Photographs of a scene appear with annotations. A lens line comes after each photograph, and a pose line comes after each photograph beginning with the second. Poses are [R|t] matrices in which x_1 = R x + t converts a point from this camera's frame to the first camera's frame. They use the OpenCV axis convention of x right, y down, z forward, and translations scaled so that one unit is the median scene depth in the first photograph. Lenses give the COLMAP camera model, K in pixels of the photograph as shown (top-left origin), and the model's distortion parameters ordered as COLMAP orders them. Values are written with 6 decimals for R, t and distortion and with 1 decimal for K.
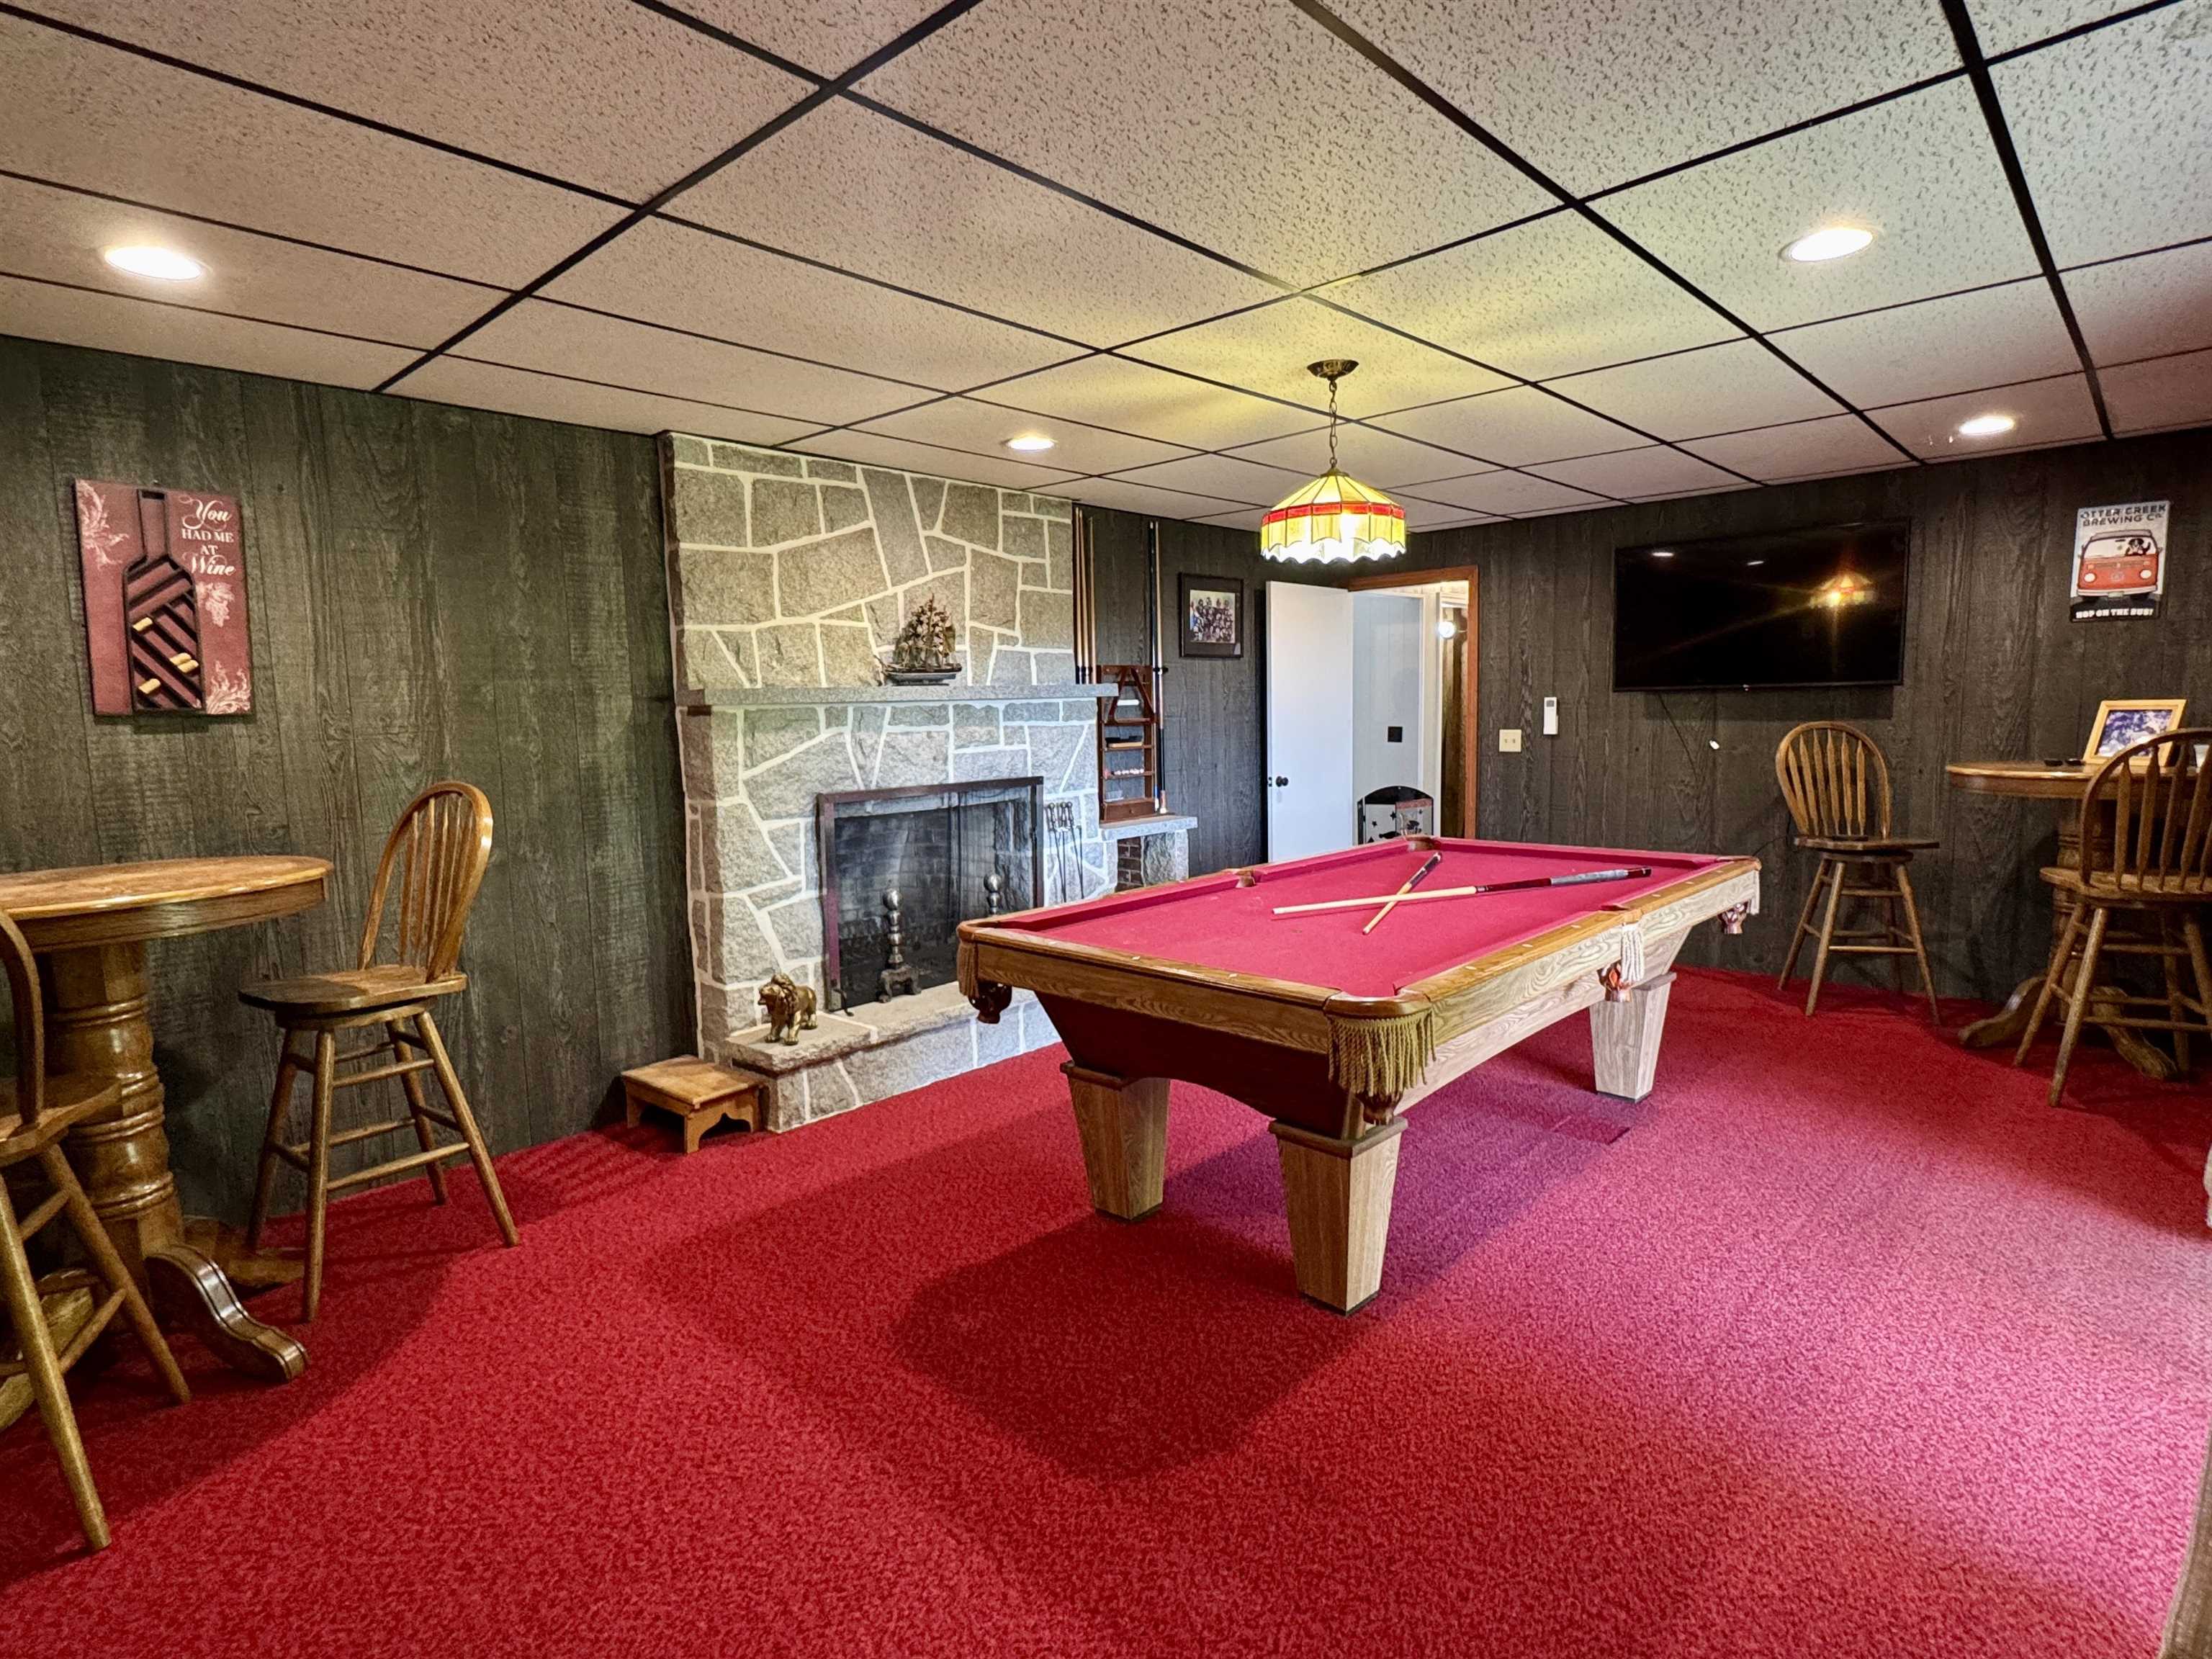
lens RADIAL K [[1166.8, 0, 1109.6], [0, 1166.8, 831.5], [0, 0, 1]] dist [-0.002235, -0.001888]
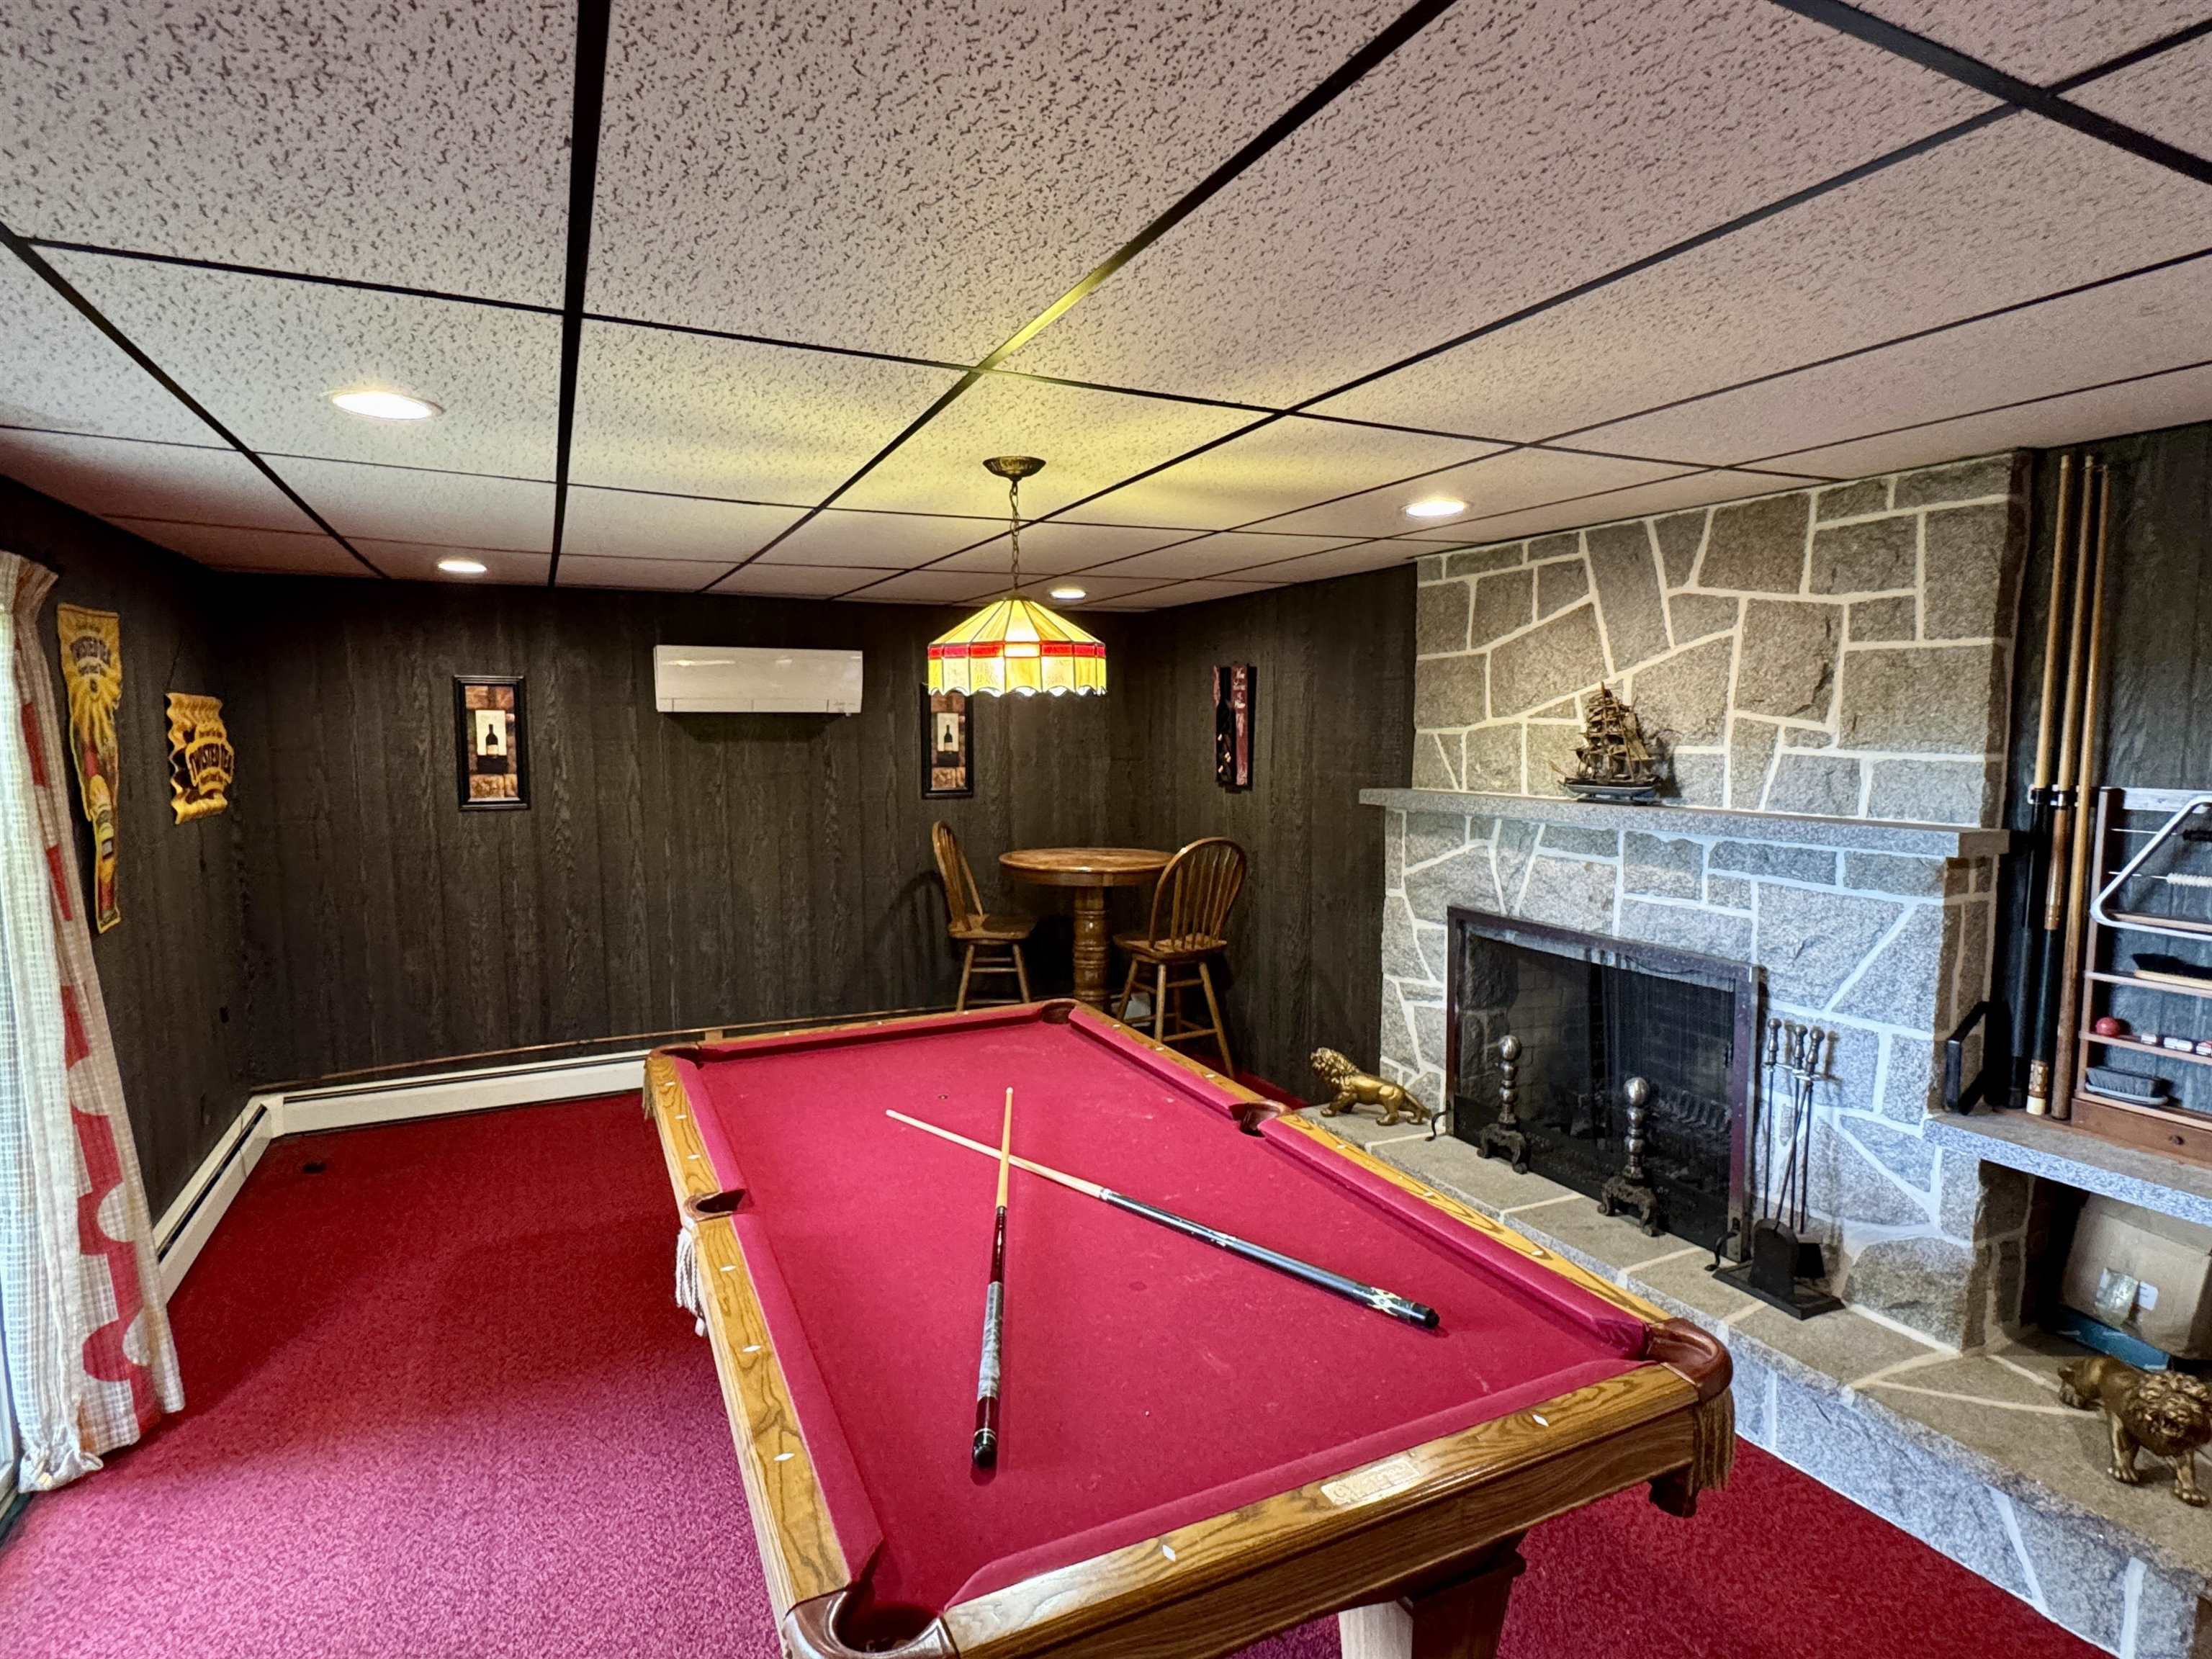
lens RADIAL K [[1166.8, 0, 1109.6], [0, 1166.8, 830.6], [0, 0, 1]] dist [-0.002235, -0.001888]
pose [[-0.360720, 0.111970, -0.925929, 0.686363], [-0.089509, 0.984029, 0.153867, -0.202255], [0.928369, 0.138382, -0.344937, 1.002766]]
